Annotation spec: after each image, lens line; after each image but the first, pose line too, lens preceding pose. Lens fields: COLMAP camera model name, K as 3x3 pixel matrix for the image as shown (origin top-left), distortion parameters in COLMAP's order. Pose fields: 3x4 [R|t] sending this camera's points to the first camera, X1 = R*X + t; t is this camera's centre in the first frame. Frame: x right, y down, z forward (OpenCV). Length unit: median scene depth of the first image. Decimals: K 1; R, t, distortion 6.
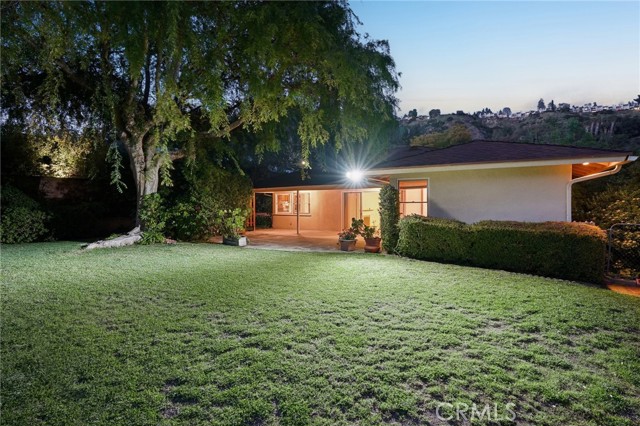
lens RADIAL K [[288.3, 0, 323.2], [0, 288.3, 211.0], [0, 0, 1]] dist [-0.031901, 0.006270]
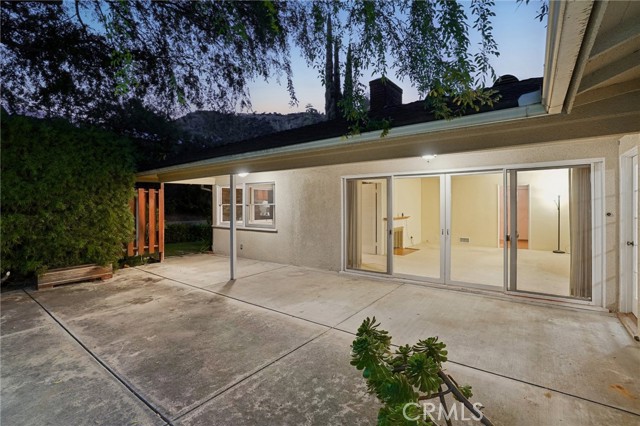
lens RADIAL K [[288.3, 0, 333.2], [0, 288.3, 203.4], [0, 0, 1]] dist [-0.031901, 0.006270]
pose [[0.999209, -0.009064, -0.038711, 0.093525], [0.008481, 0.999848, -0.015203, -0.033295], [0.038843, 0.014863, 0.999135, 0.849139]]
